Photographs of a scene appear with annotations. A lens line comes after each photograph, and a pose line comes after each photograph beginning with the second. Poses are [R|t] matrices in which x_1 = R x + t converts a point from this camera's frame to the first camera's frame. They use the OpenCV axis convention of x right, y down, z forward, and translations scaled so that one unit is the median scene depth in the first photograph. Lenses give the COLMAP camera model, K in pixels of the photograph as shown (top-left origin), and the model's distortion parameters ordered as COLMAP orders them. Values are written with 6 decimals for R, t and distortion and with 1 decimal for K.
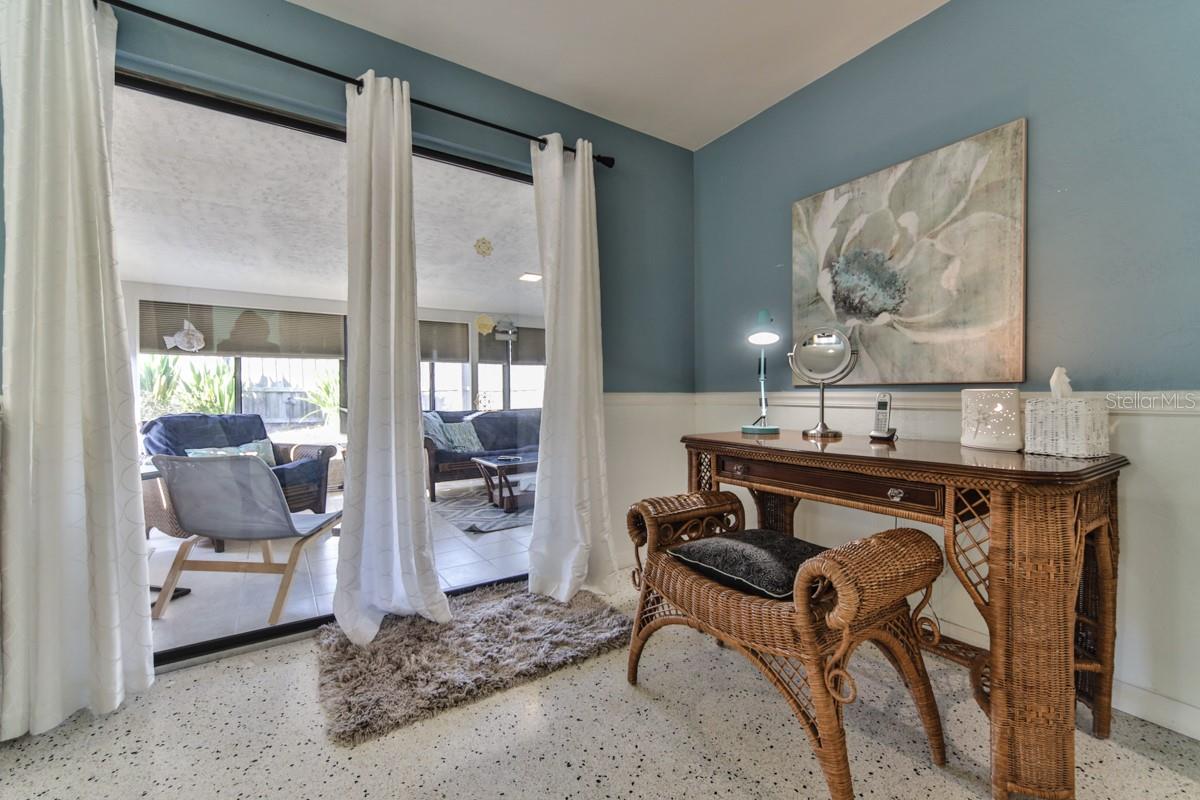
lens RADIAL K [[484.0, 0, 595.3], [0, 484.0, 399.3], [0, 0, 1]] dist [-0.001855, 0.000113]
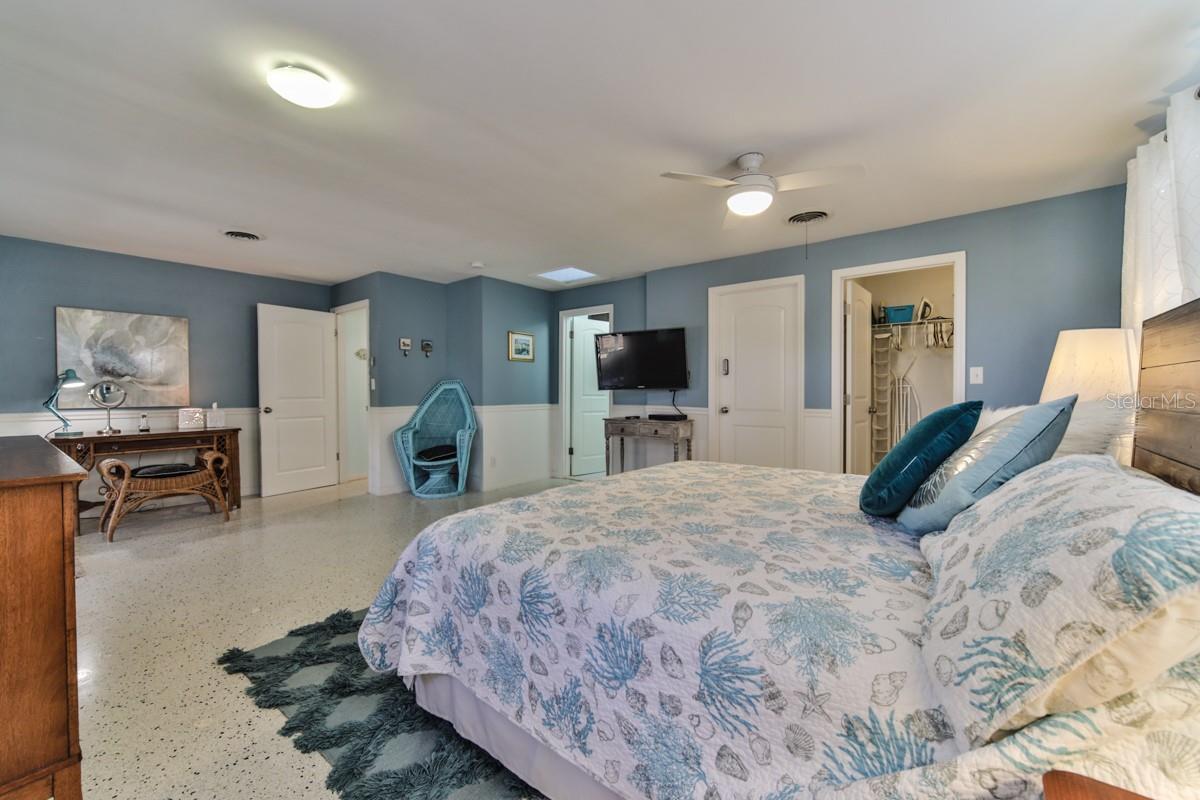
lens RADIAL K [[484.0, 0, 600.7], [0, 484.0, 393.0], [0, 0, 1]] dist [-0.001855, 0.000113]
pose [[-0.308956, 0.005403, 0.951061, -2.346057], [0.026784, 0.999637, 0.003022, -0.048334], [-0.950699, 0.026407, -0.308988, -0.427338]]
